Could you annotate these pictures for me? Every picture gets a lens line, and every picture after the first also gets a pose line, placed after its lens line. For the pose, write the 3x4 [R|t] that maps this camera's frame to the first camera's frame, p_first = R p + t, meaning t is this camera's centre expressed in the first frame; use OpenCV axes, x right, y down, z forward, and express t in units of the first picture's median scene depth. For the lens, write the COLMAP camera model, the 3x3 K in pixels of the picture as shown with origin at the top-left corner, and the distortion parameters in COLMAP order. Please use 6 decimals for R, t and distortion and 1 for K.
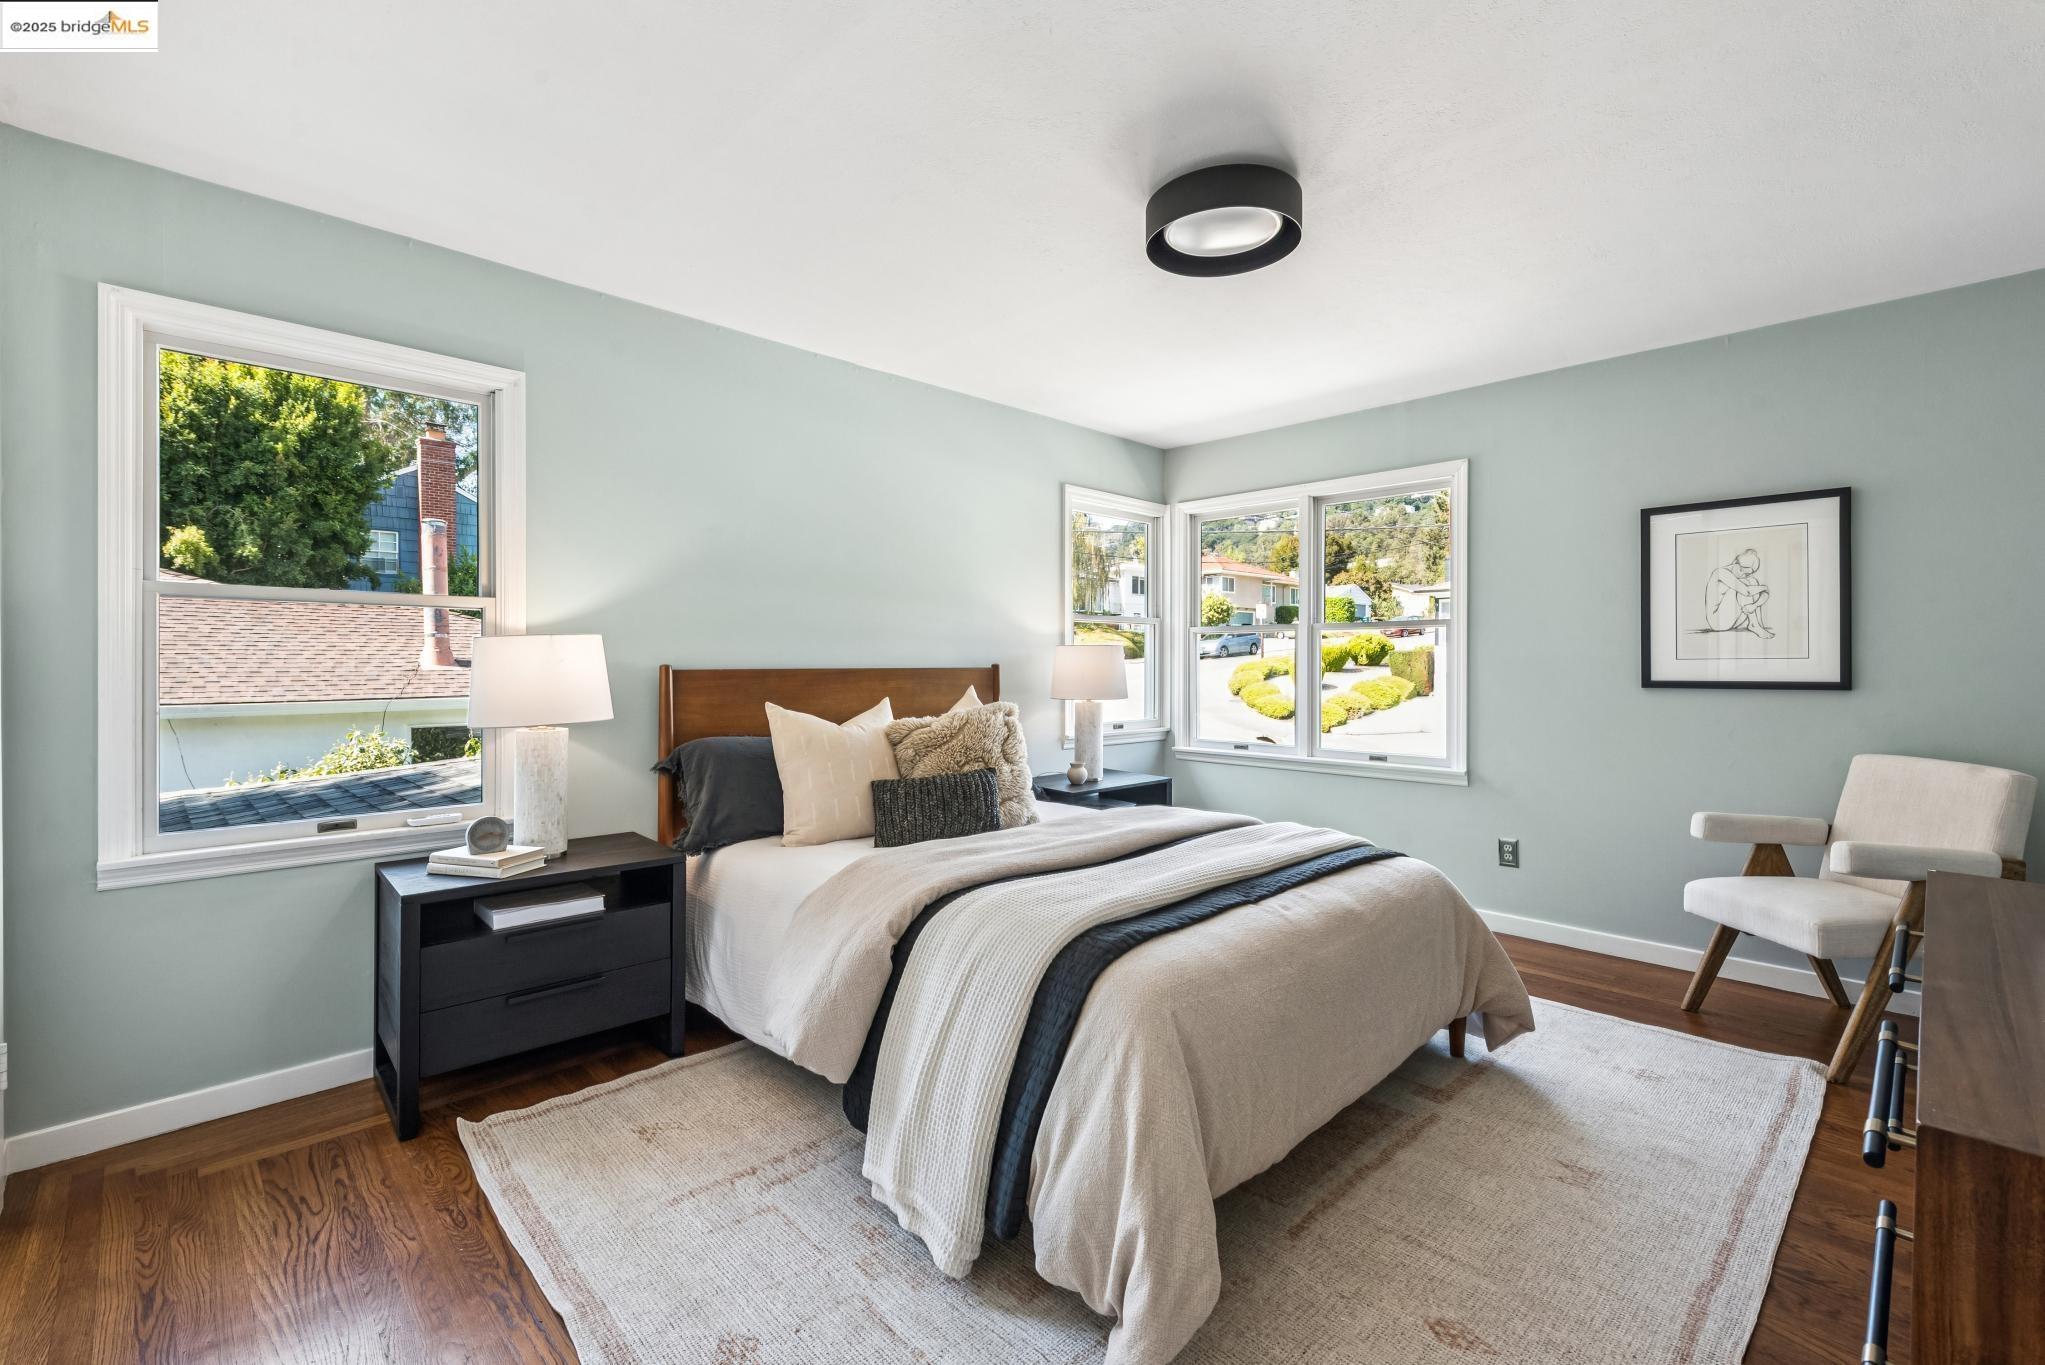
lens RADIAL K [[890.5, 0, 1029.4], [0, 890.5, 673.5], [0, 0, 1]] dist [0.008625, -0.000738]
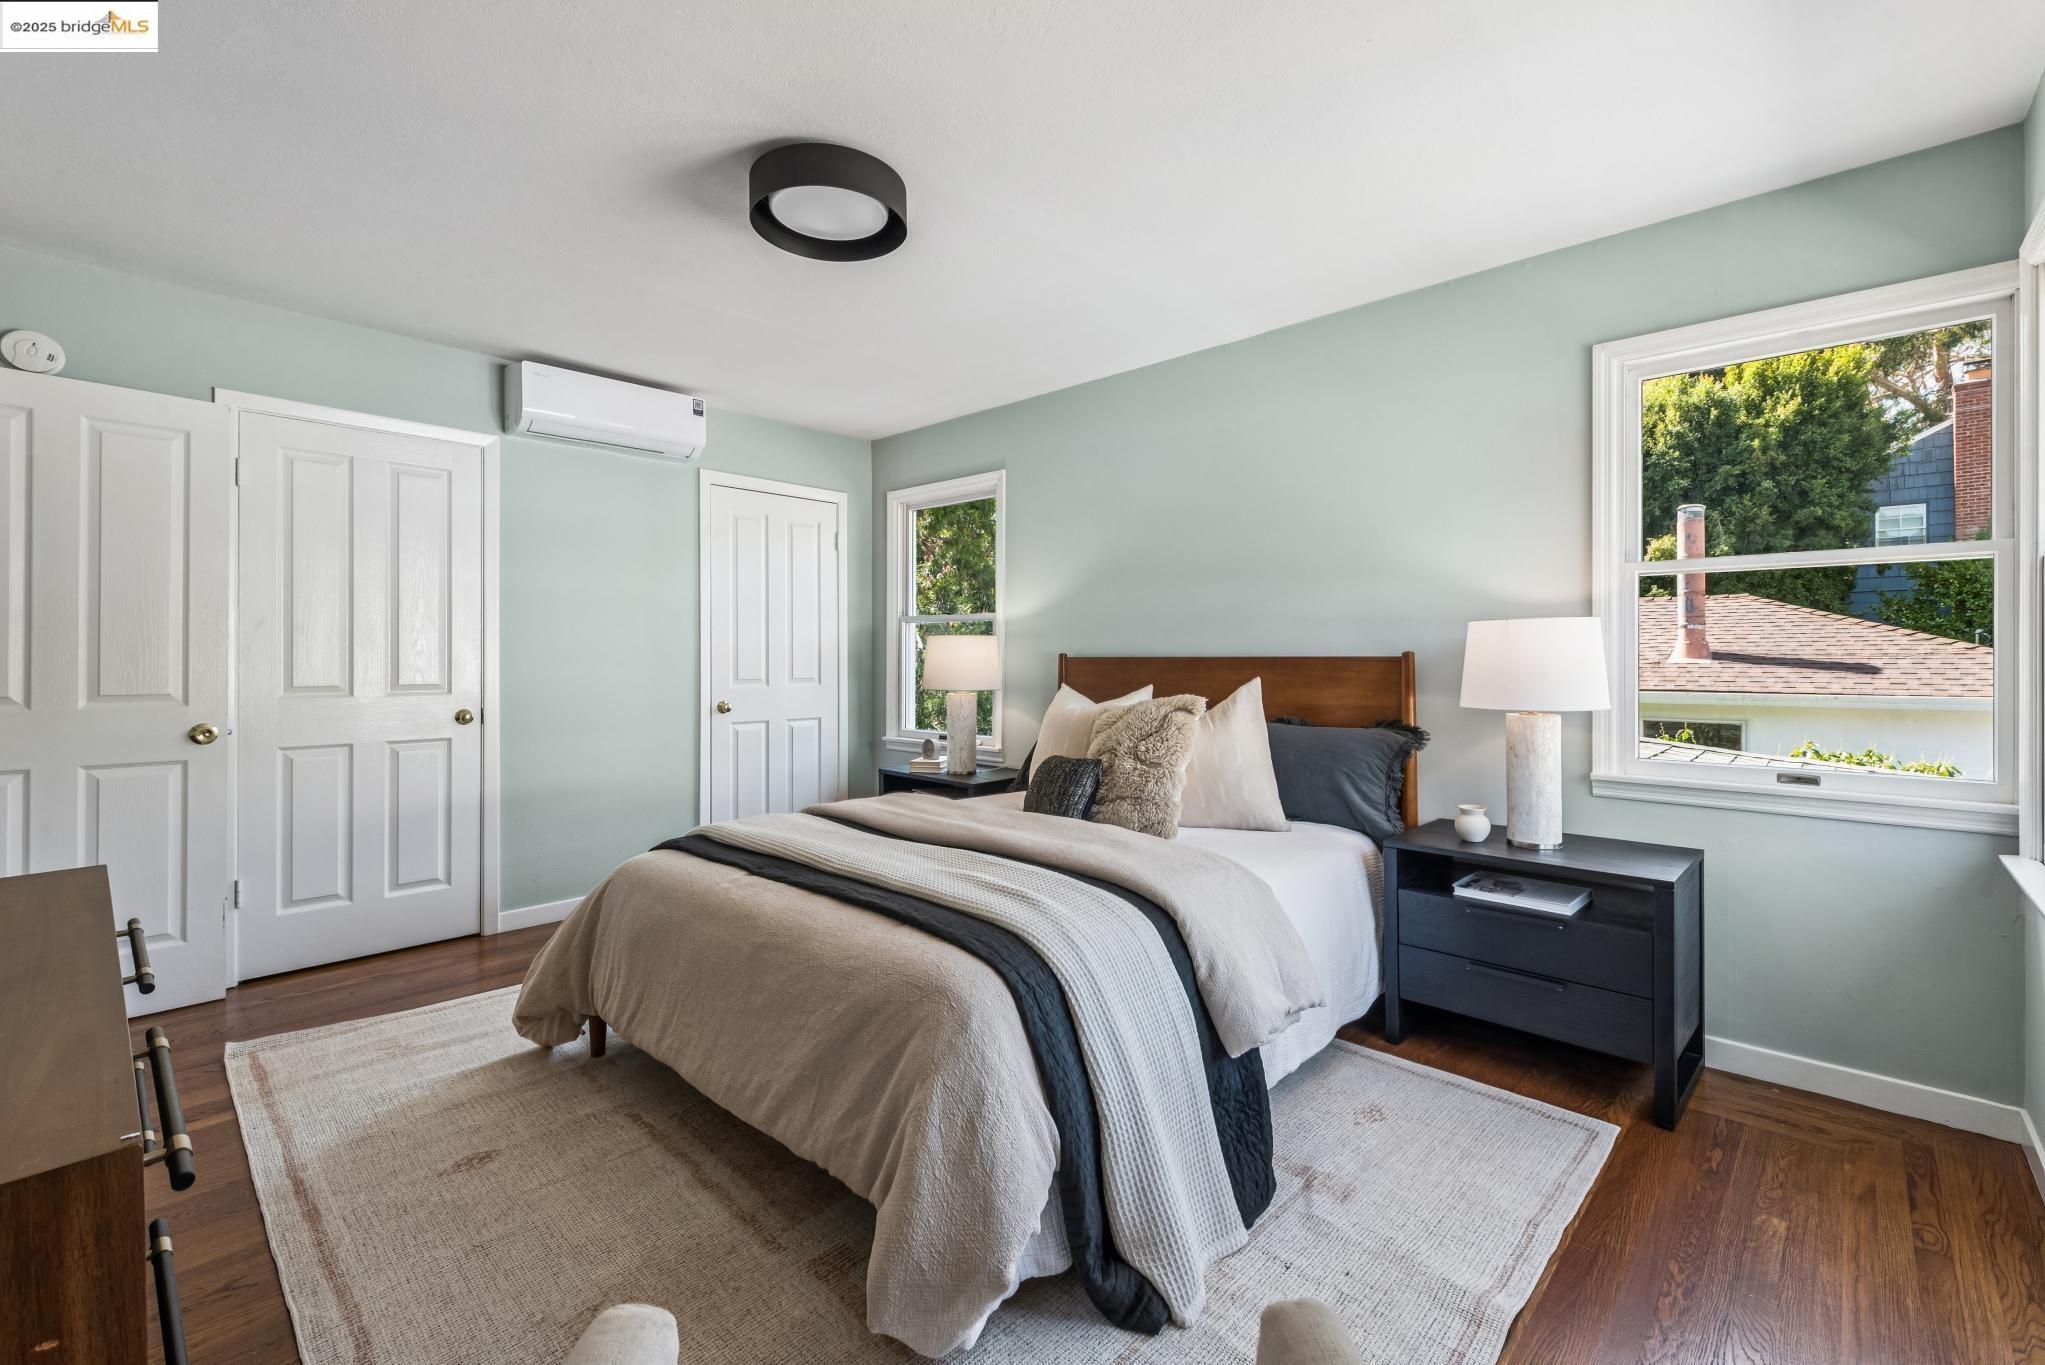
lens RADIAL K [[890.5, 0, 1029.4], [0, 890.5, 673.5], [0, 0, 1]] dist [0.008625, -0.000738]
pose [[0.032628, 0.018912, -0.999289, 0.152278], [-0.013450, 0.999739, 0.018482, -0.000582], [0.999377, 0.012837, 0.032874, 0.149480]]
